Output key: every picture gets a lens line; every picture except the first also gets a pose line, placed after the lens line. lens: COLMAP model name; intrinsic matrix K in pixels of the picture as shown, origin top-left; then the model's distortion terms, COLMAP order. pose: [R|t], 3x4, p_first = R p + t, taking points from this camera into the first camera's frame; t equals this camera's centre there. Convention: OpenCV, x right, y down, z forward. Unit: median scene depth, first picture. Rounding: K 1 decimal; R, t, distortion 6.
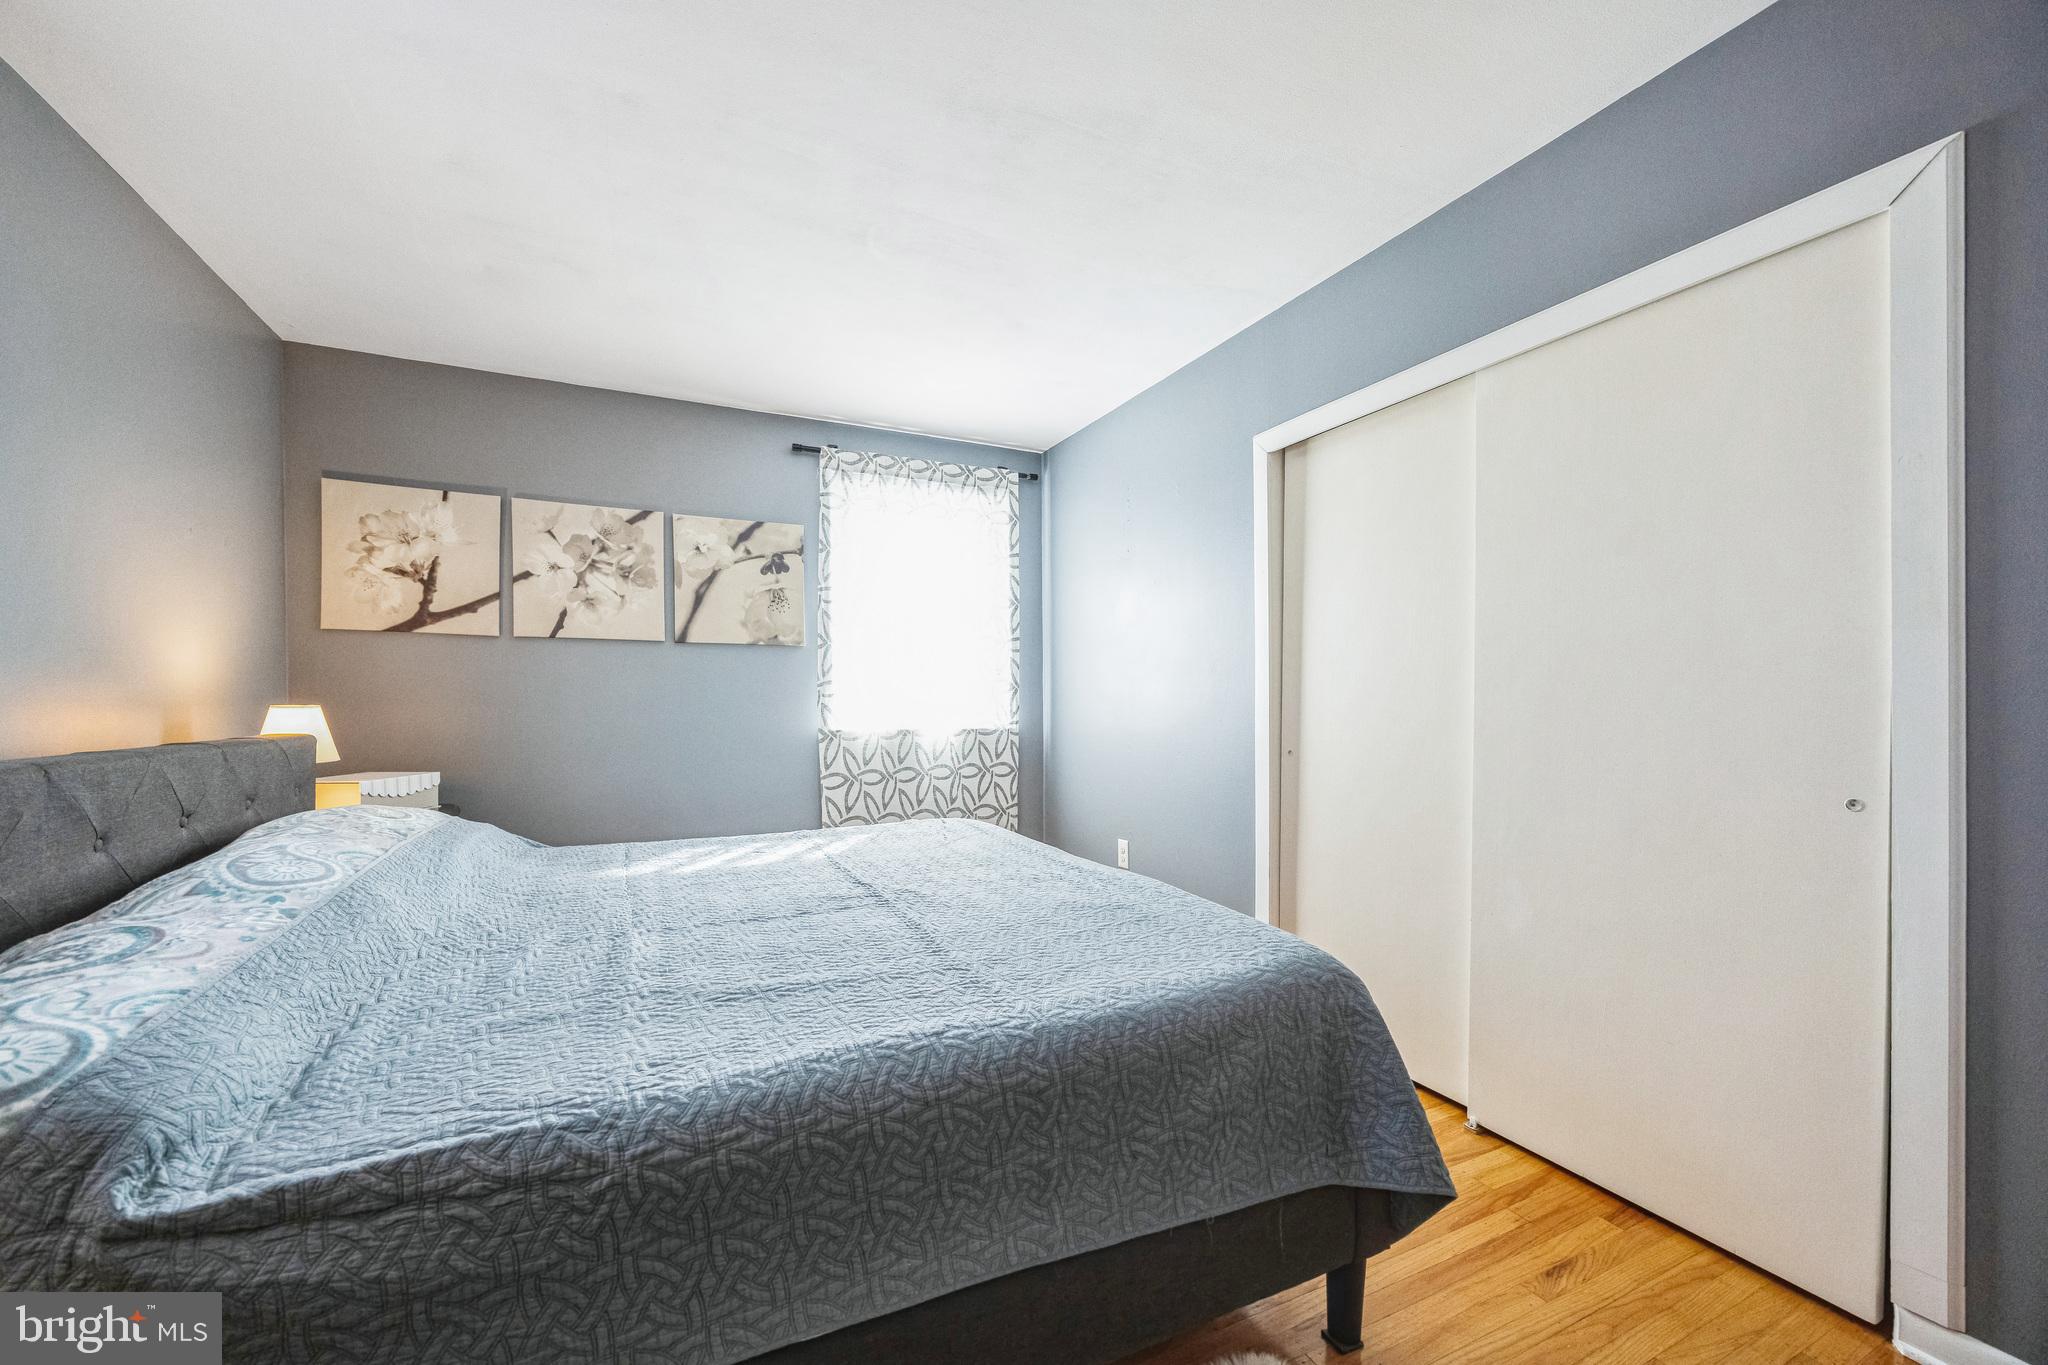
lens RADIAL K [[777.9, 0, 1018.2], [0, 777.9, 701.4], [0, 0, 1]] dist [-0.002448, -0.000460]
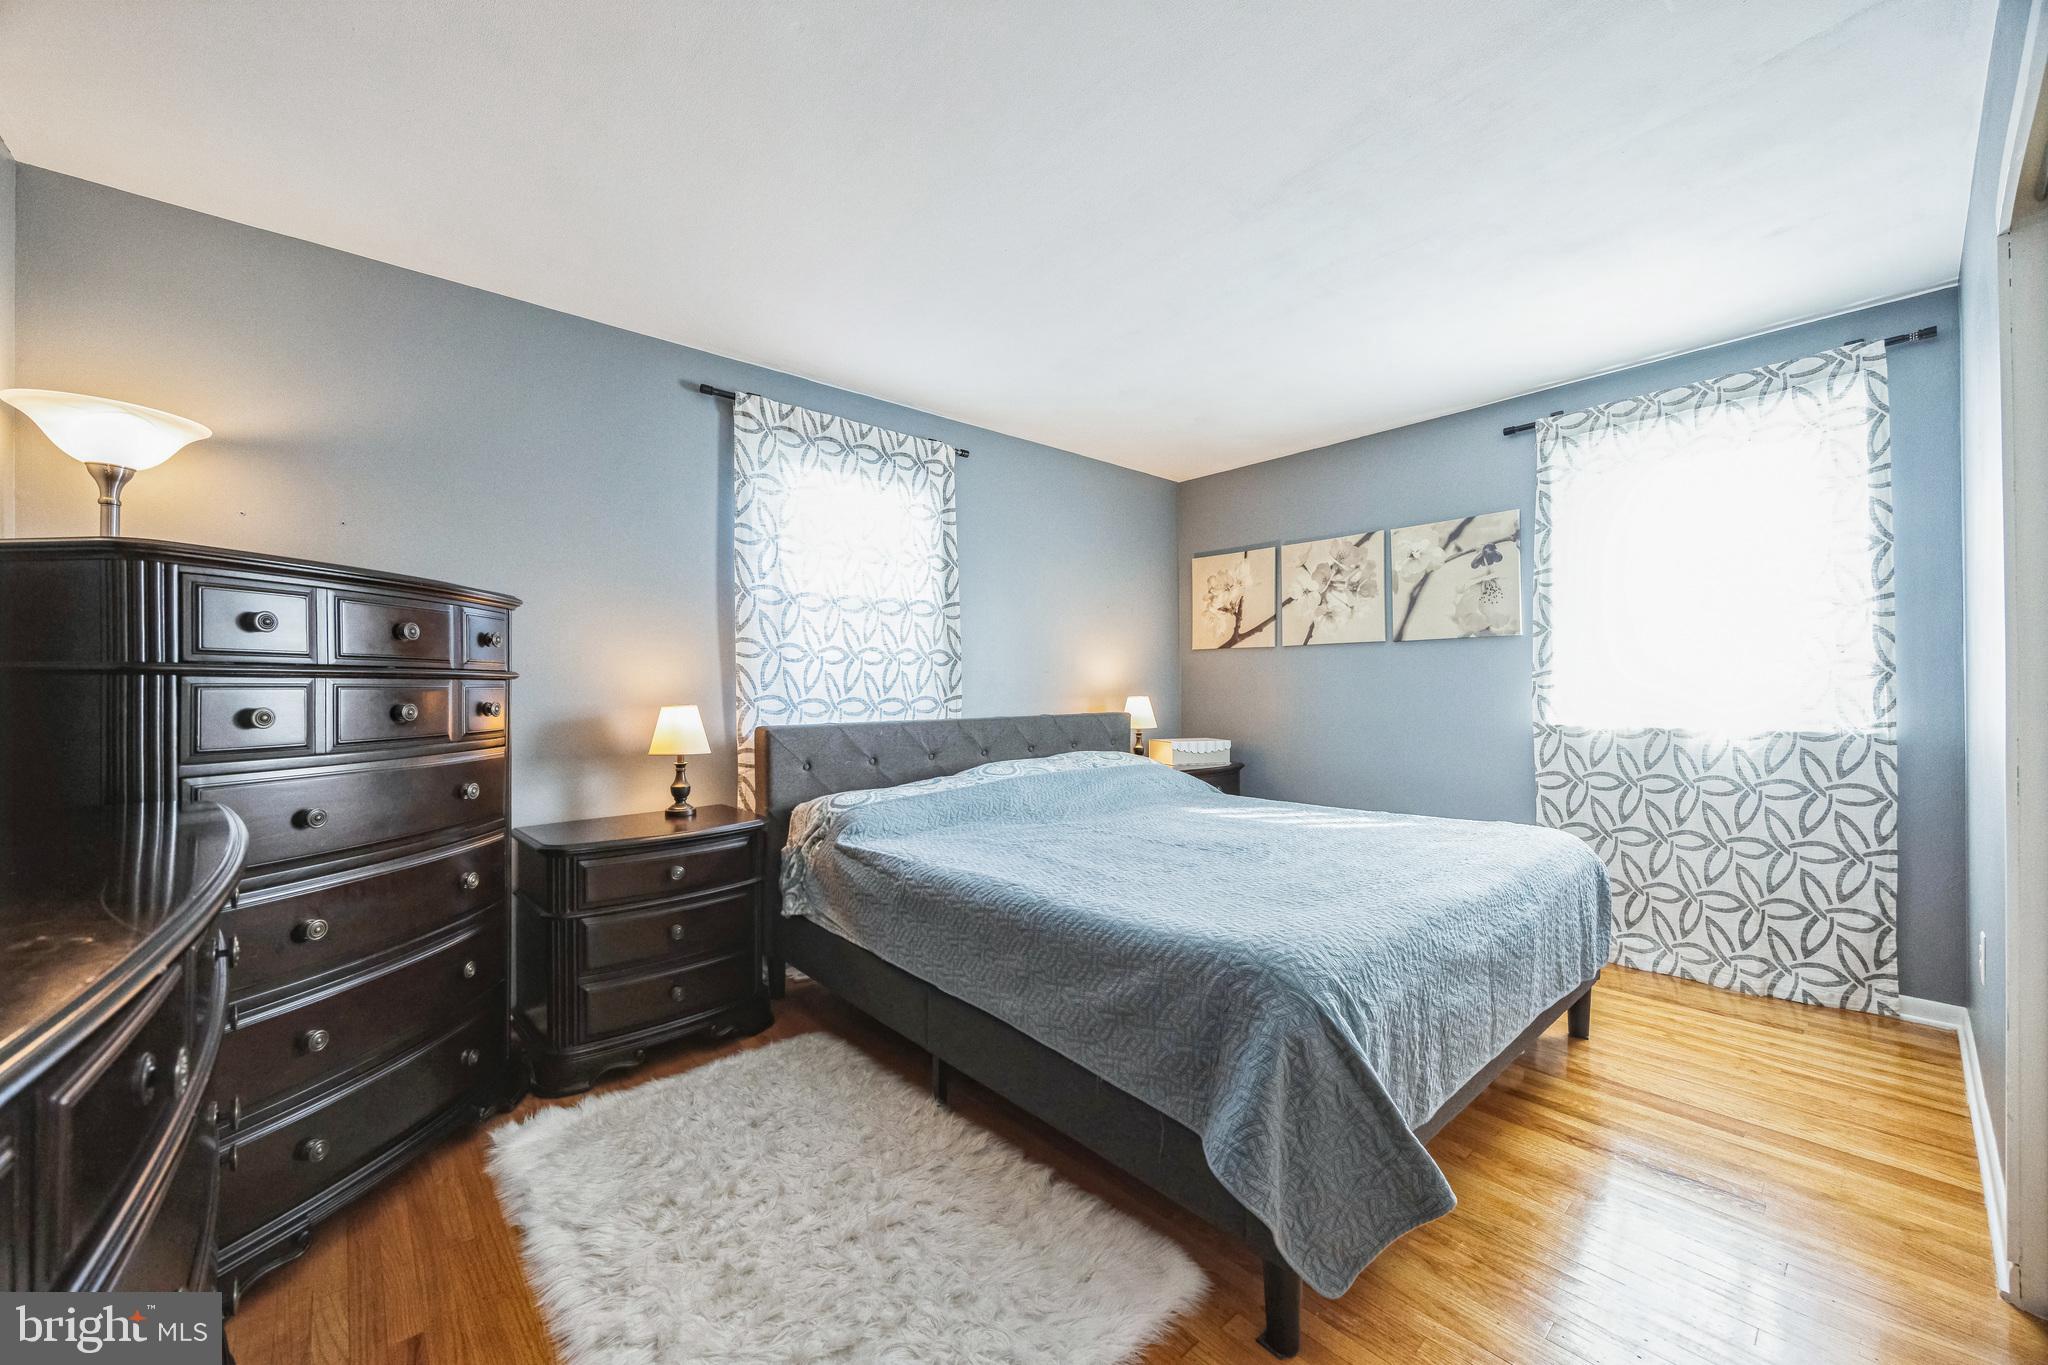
lens RADIAL K [[777.9, 0, 1016.8], [0, 777.9, 688.9], [0, 0, 1]] dist [-0.002448, -0.000460]
pose [[0.275060, -0.000919, -0.961427, 0.487249], [0.009382, 0.999954, 0.001728, -0.012975], [0.961381, -0.009495, 0.275056, 0.145653]]
